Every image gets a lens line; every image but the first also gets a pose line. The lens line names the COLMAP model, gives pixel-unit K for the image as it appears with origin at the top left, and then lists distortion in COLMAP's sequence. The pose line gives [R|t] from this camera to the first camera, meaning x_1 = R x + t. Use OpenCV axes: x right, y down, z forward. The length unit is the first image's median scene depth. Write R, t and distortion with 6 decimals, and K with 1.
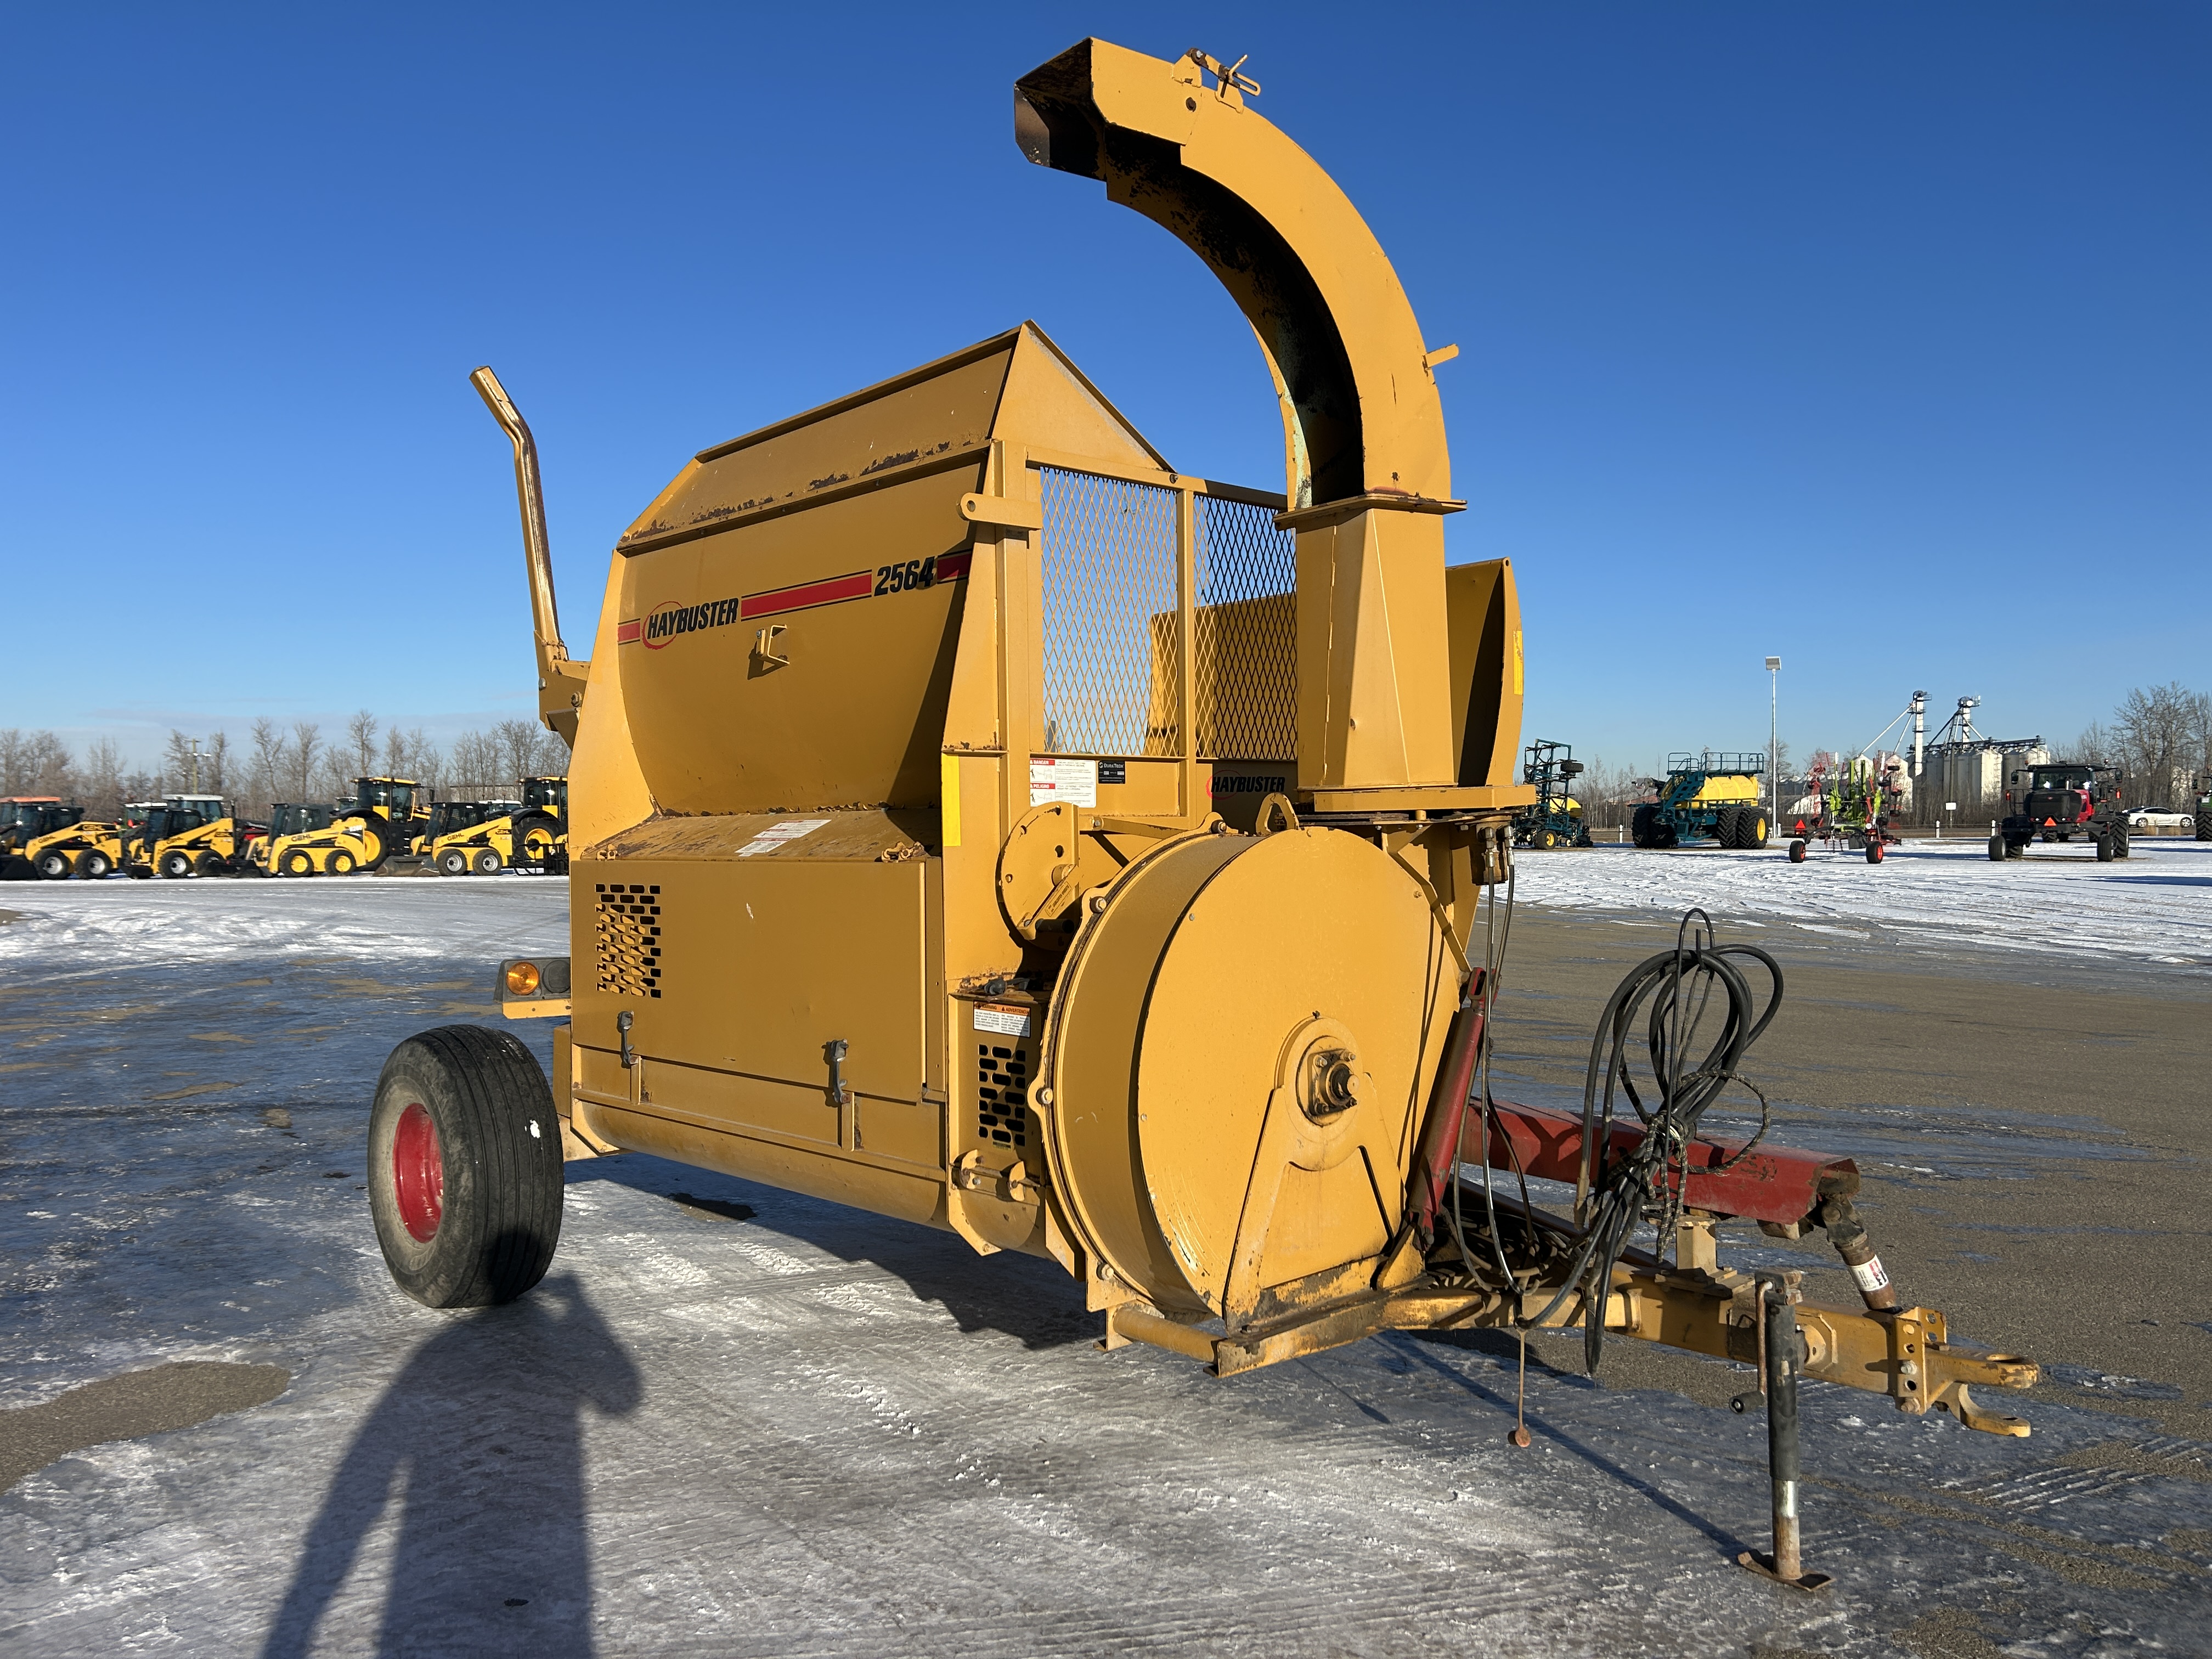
lens RADIAL K [[1664.5, 0, 1095.6], [0, 1664.5, 837.5], [0, 0, 1]] dist [0.054433, -0.050590]
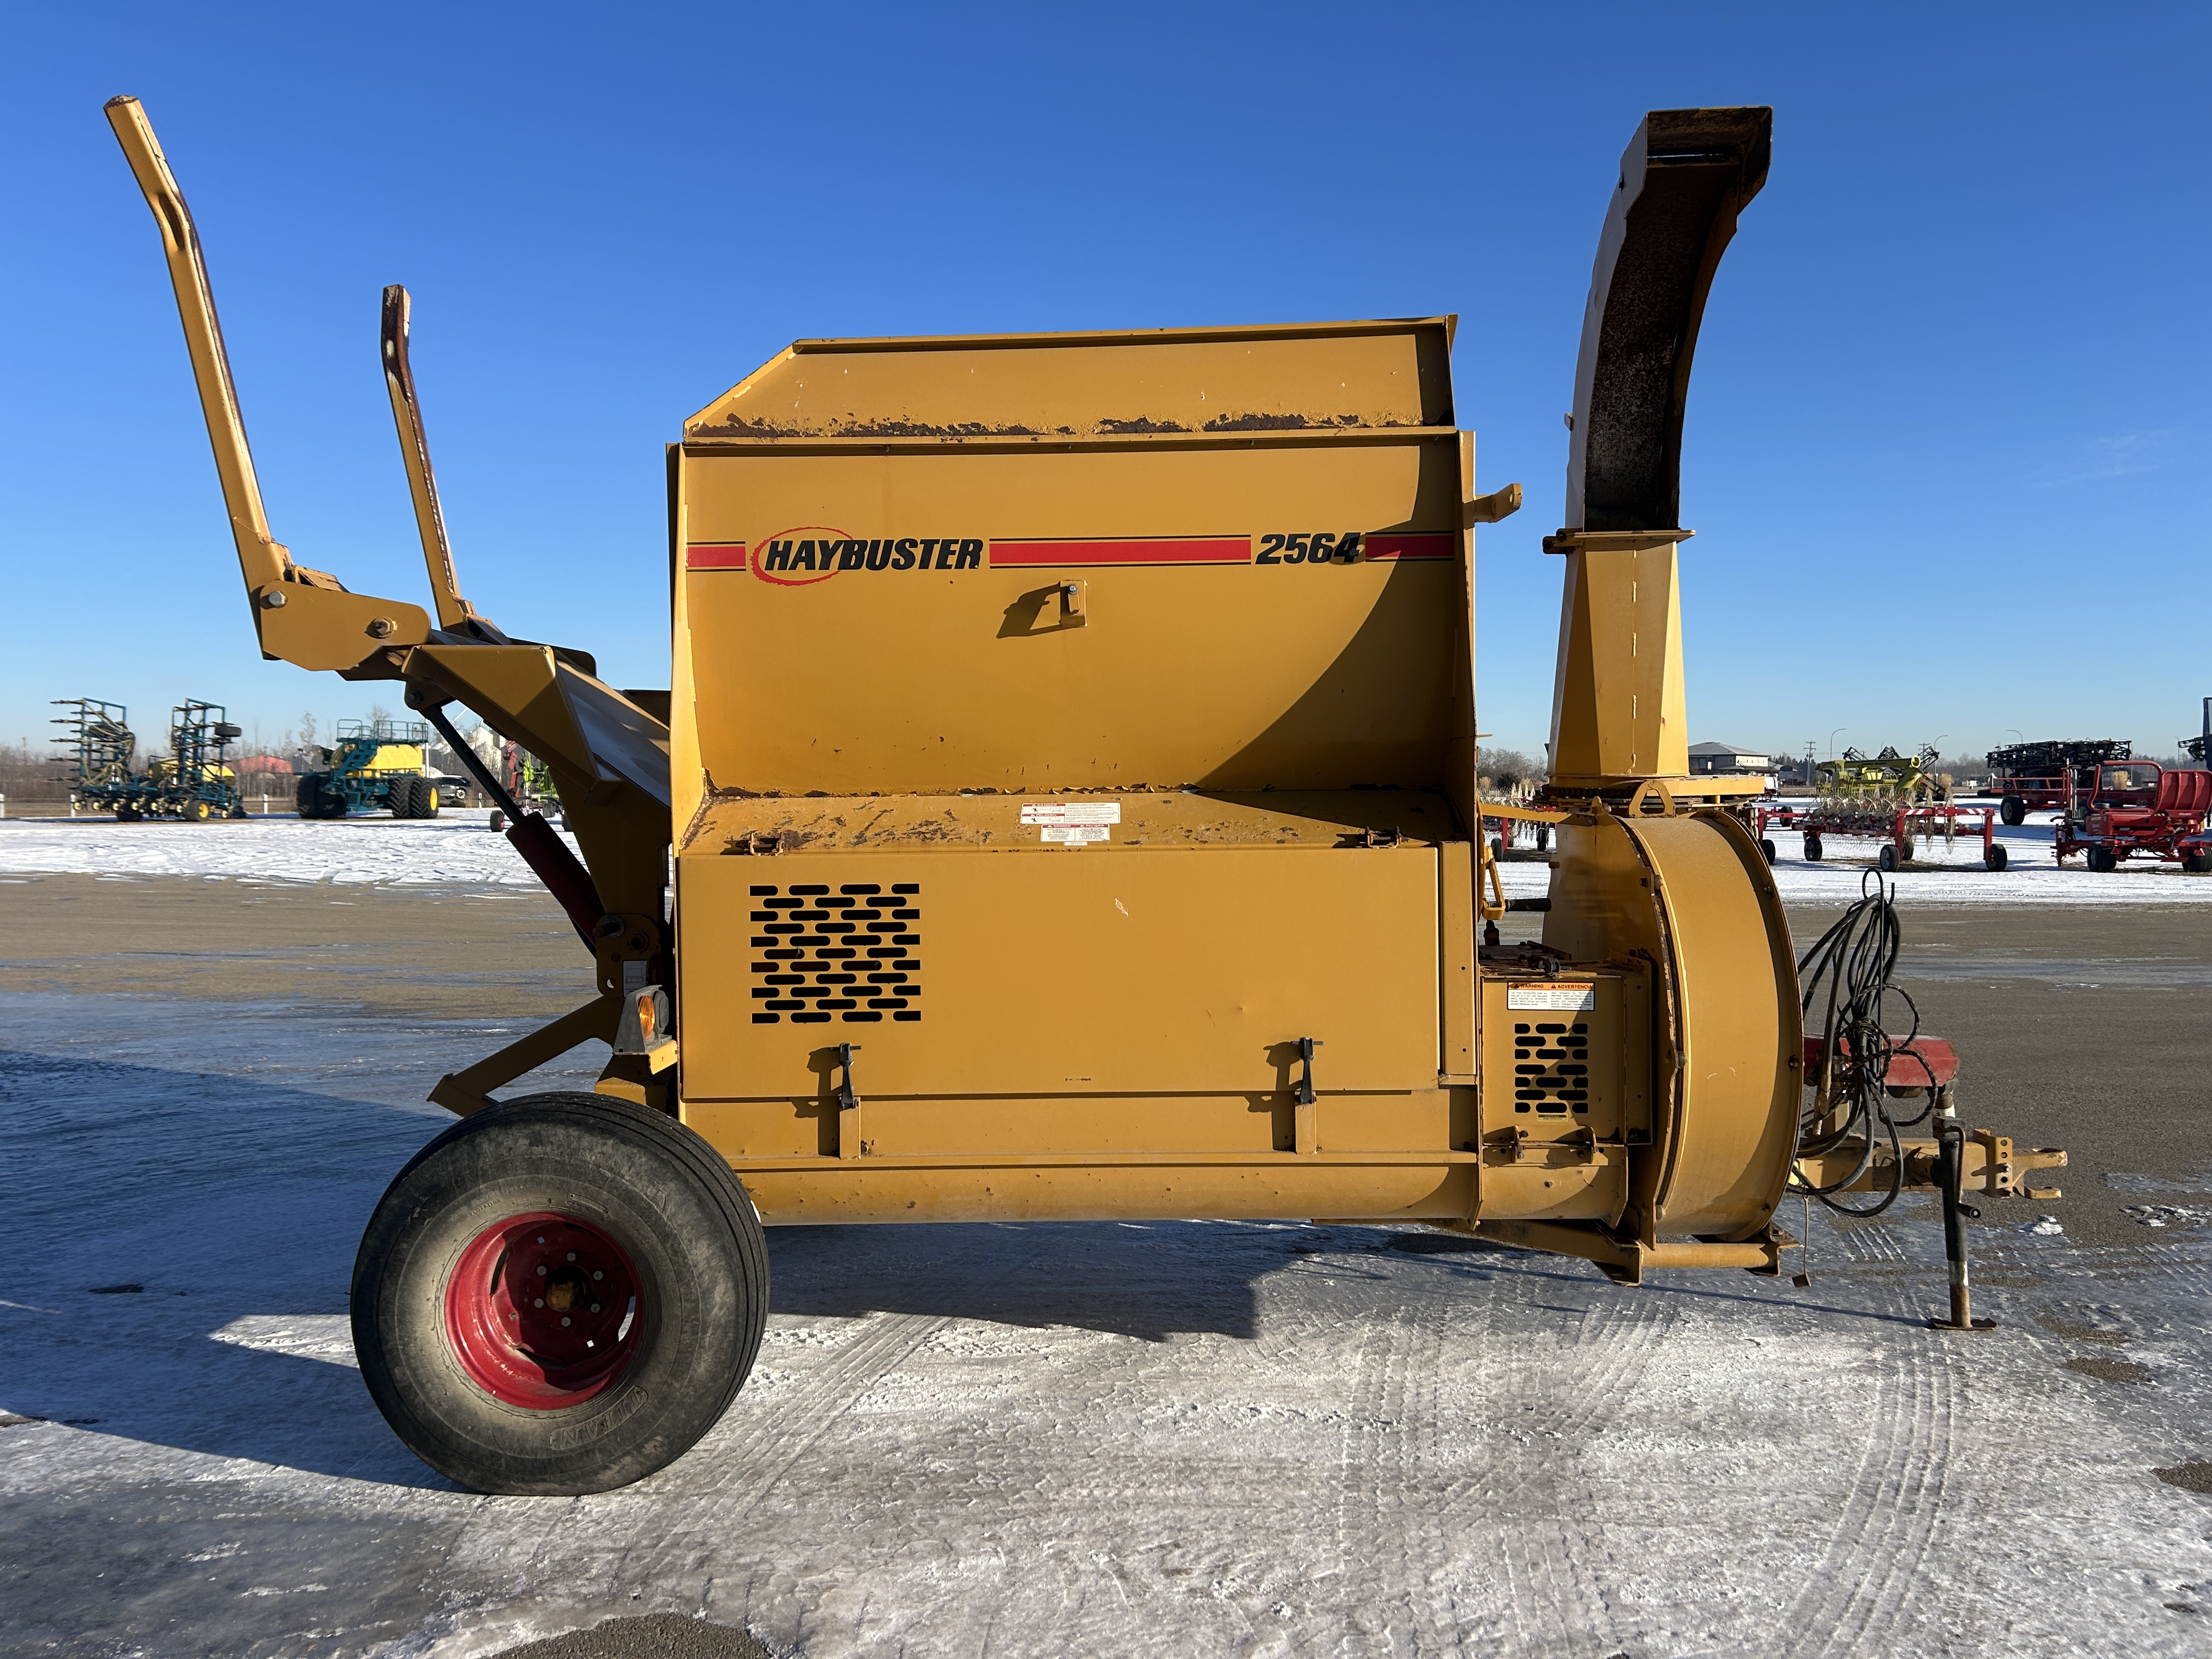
lens RADIAL K [[1657.8, 0, 1093.1], [0, 1657.8, 856.7], [0, 0, 1]] dist [0.055446, -0.053598]
pose [[0.690837, -0.027431, 0.722490, -0.901107], [0.005669, 0.999455, 0.032526, -0.012595], [-0.722989, -0.018375, 0.690616, 0.438074]]
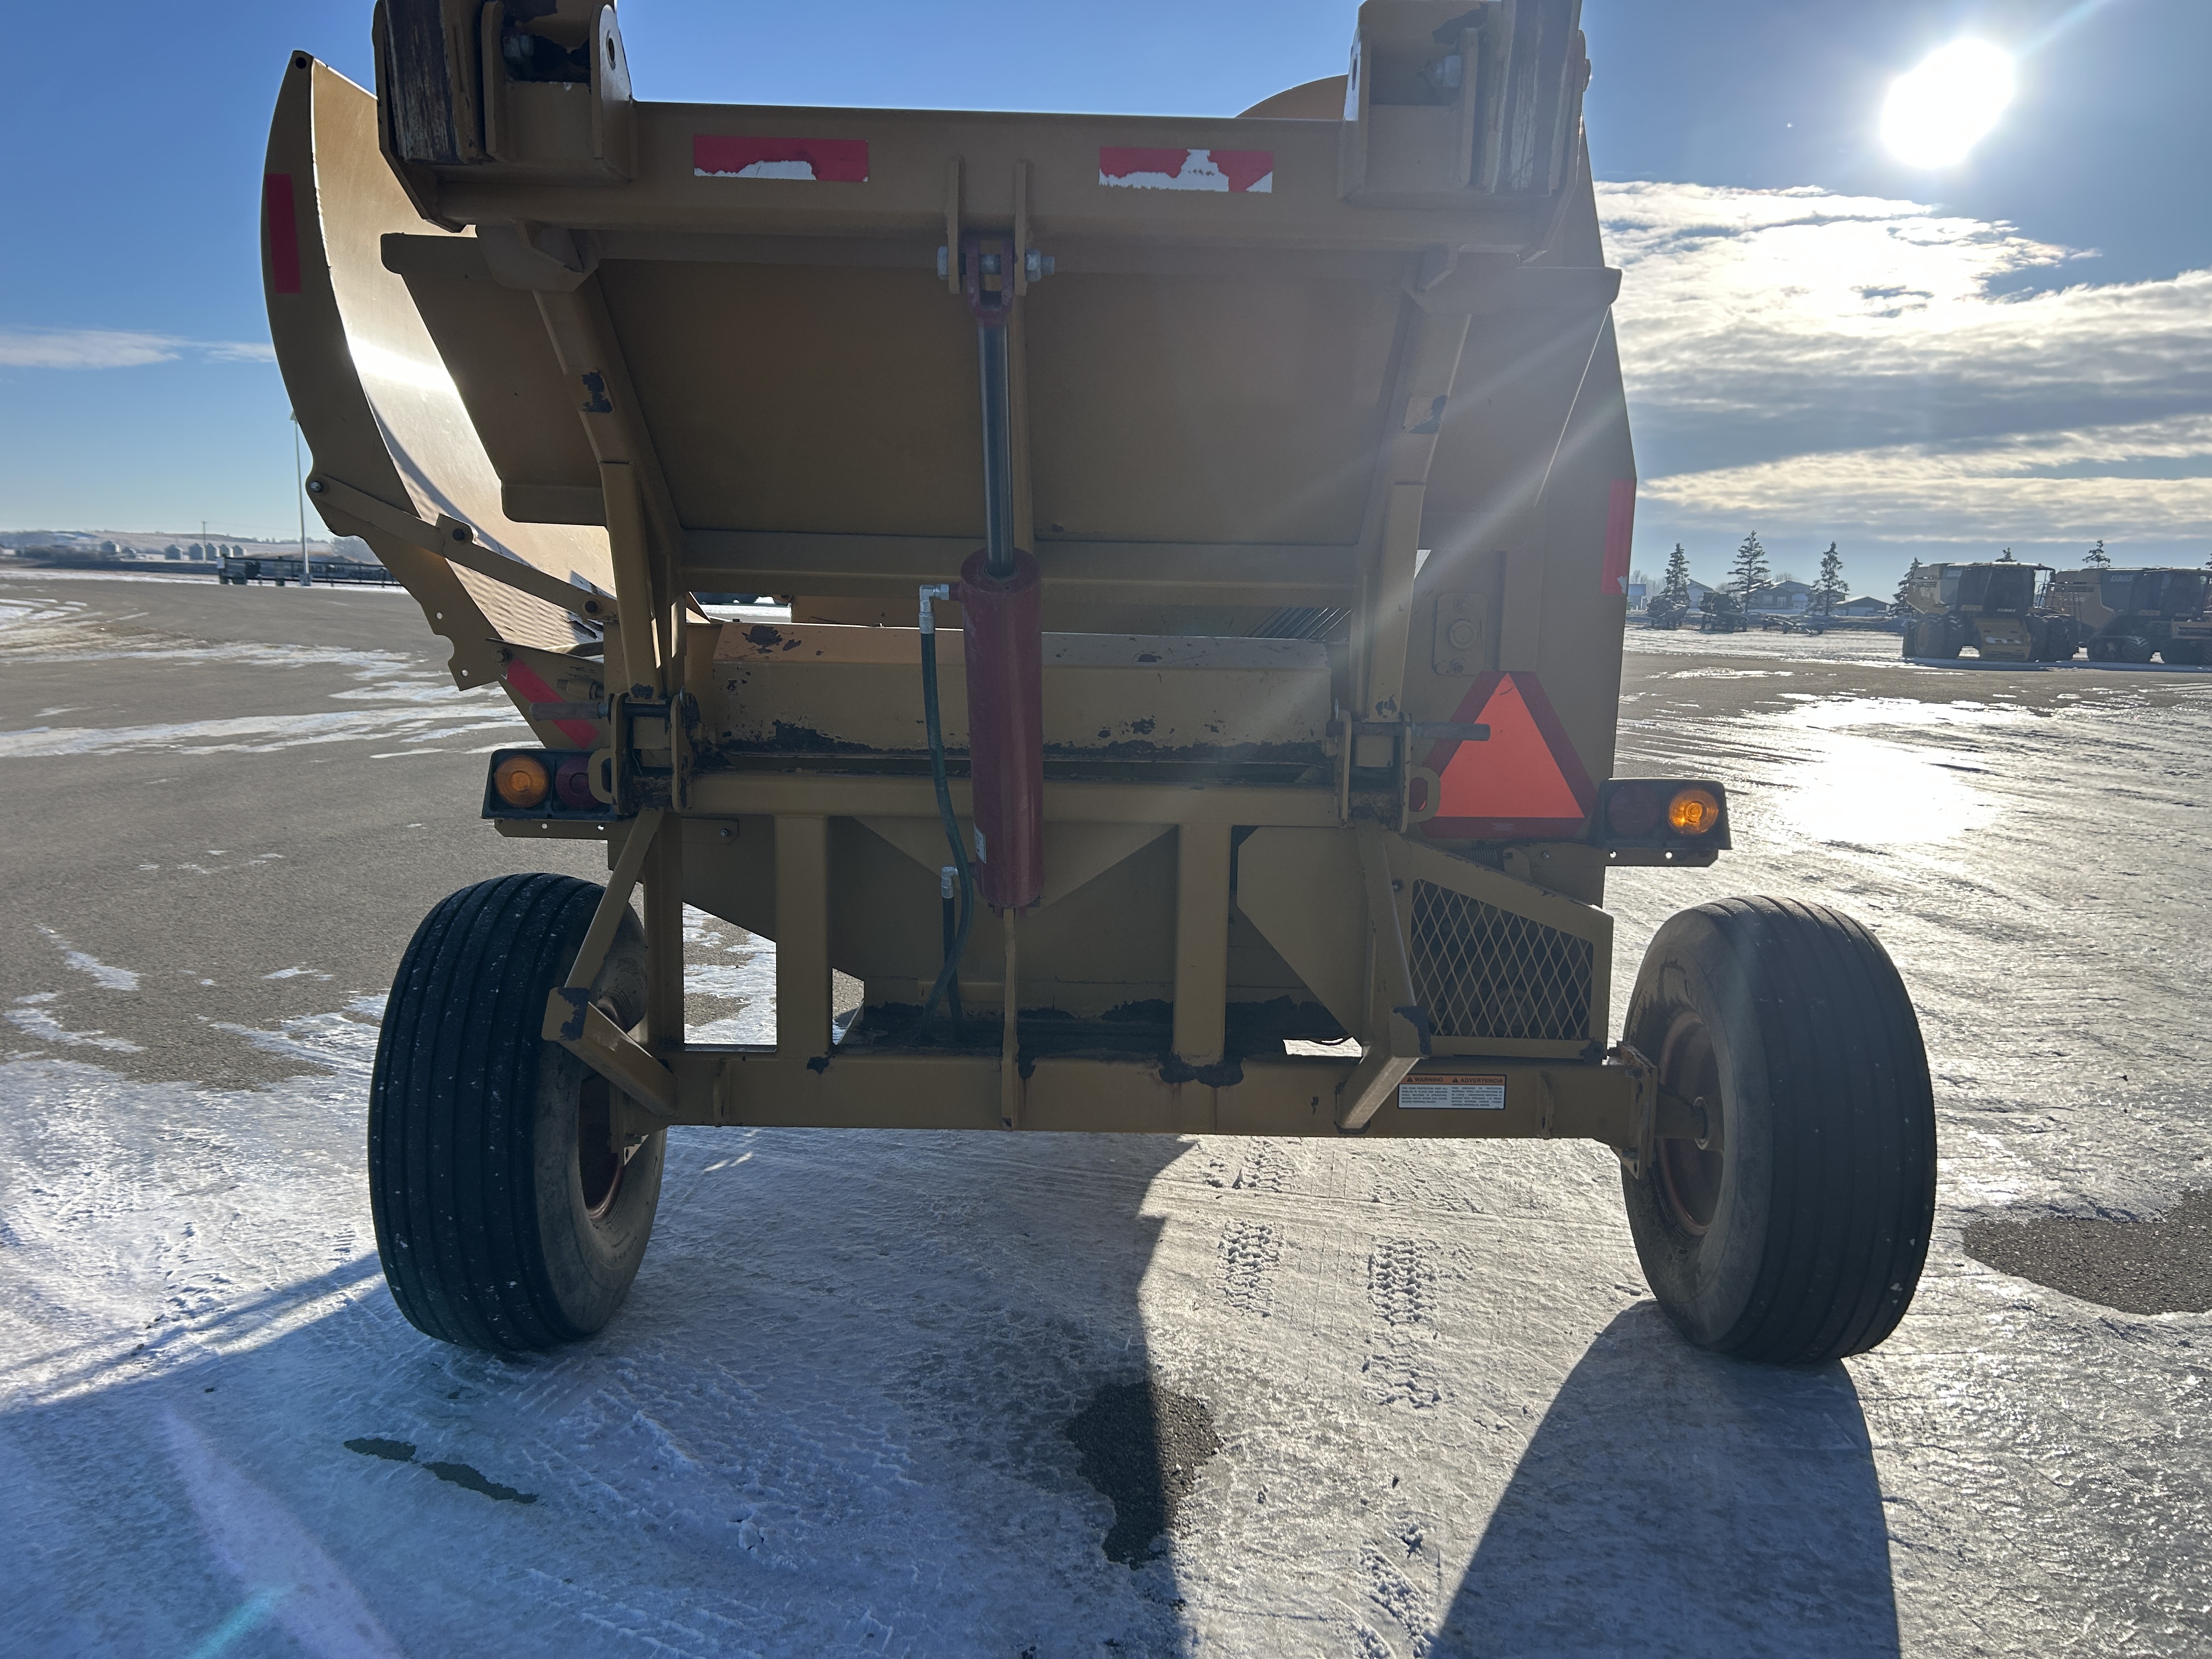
lens RADIAL K [[1643.7, 0, 1098.4], [0, 1643.7, 867.1], [0, 0, 1]] dist [0.053435, -0.043364]
pose [[-0.722735, -0.131697, 0.678462, -0.745822], [-0.020050, 0.985259, 0.169891, 0.004055], [-0.690835, 0.109183, -0.714721, 1.969147]]
